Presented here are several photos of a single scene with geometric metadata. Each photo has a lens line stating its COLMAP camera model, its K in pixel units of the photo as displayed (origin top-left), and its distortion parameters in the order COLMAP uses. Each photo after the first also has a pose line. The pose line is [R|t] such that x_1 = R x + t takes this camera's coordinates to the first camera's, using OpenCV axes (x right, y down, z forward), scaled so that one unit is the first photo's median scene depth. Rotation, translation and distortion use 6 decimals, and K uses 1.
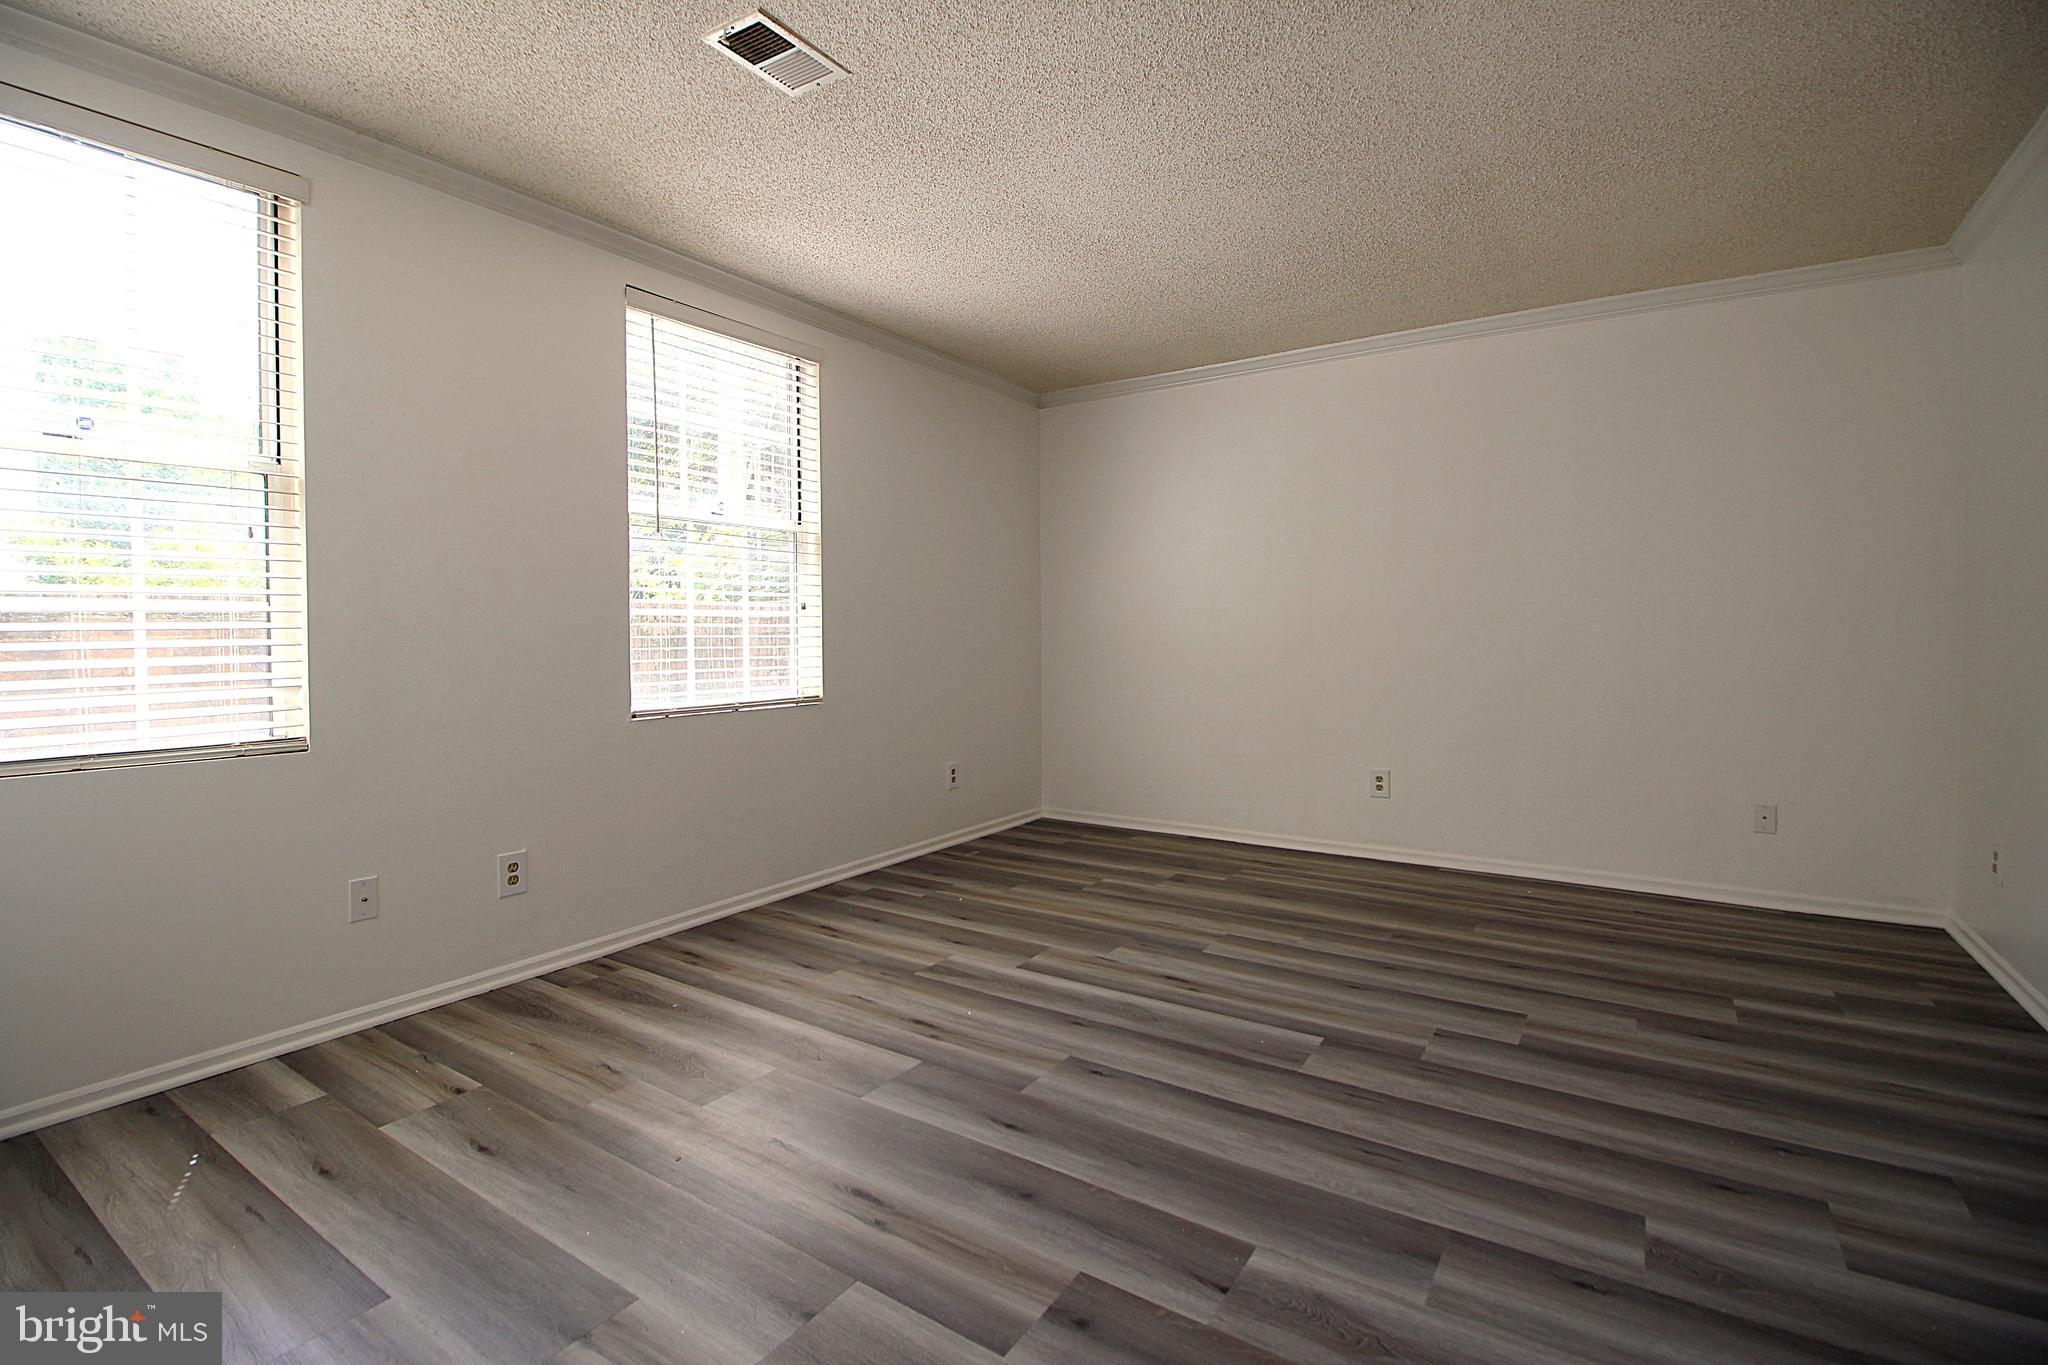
lens RADIAL K [[942.0, 0, 1015.8], [0, 942.0, 655.3], [0, 0, 1]] dist [-0.044030, -0.000241]
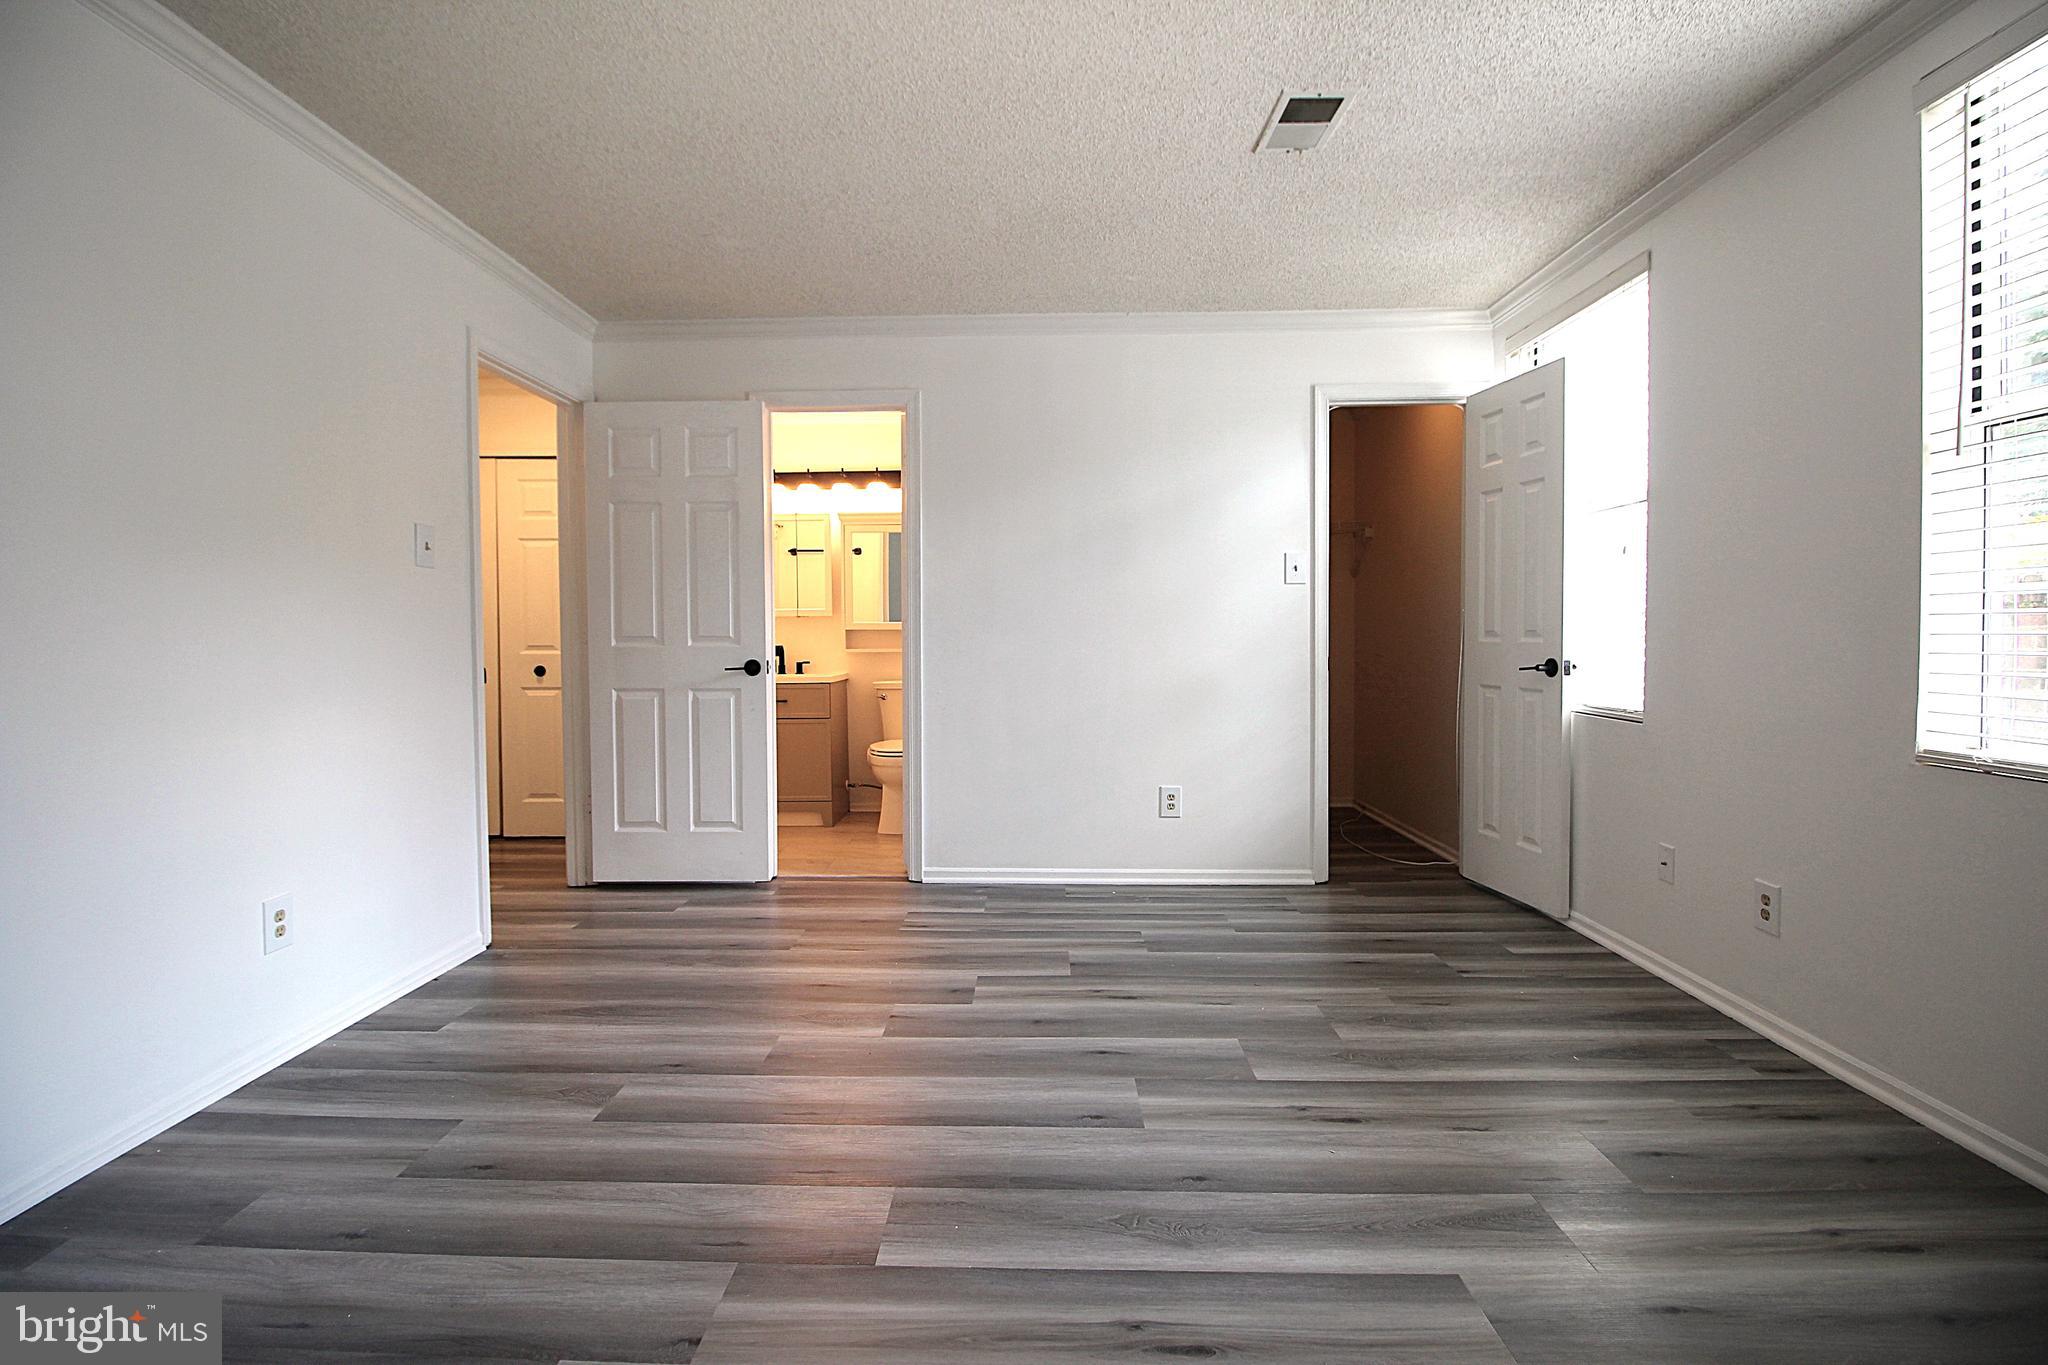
lens RADIAL K [[942.0, 0, 1015.8], [0, 942.0, 655.3], [0, 0, 1]] dist [-0.044030, -0.000241]
pose [[-0.846028, 0.027874, -0.532409, 0.625269], [0.000064, 0.998638, 0.052183, -0.053713], [0.533138, 0.044115, -0.844877, 1.701829]]
